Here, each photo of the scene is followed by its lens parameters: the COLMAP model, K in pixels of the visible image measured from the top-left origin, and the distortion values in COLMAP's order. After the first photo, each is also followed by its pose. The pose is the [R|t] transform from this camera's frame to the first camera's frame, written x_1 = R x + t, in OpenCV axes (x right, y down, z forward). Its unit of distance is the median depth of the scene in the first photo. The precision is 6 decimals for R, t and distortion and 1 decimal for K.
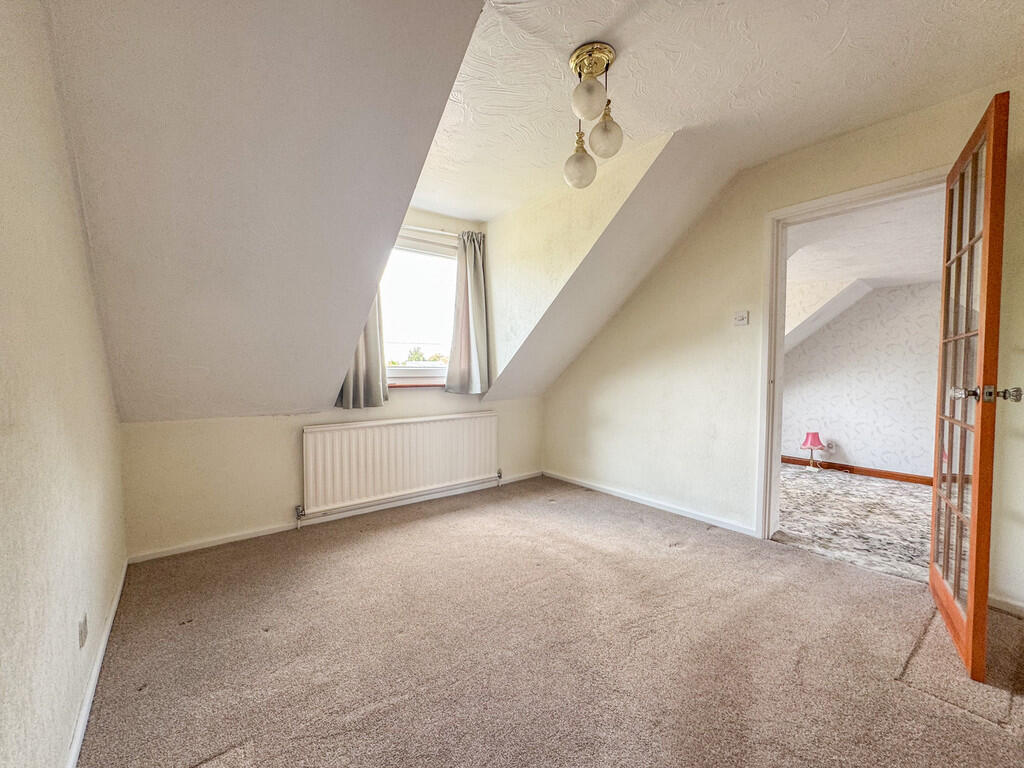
lens RADIAL K [[412.8, 0, 510.3], [0, 412.8, 384.0], [0, 0, 1]] dist [-0.007290, 0.001207]
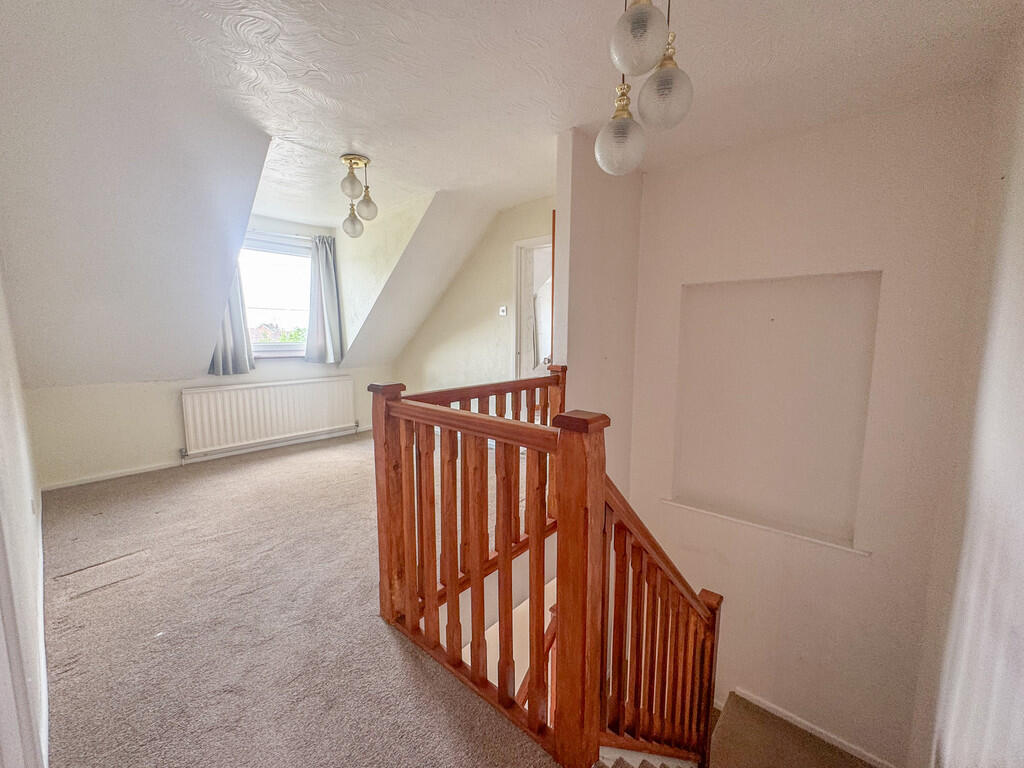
lens RADIAL K [[412.8, 0, 514.0], [0, 412.8, 383.3], [0, 0, 1]] dist [-0.007290, 0.001207]
pose [[0.983143, -0.020830, 0.181650, 0.297054], [0.006350, 0.996780, 0.079935, -0.015200], [-0.182730, -0.077434, 0.980109, -0.471588]]
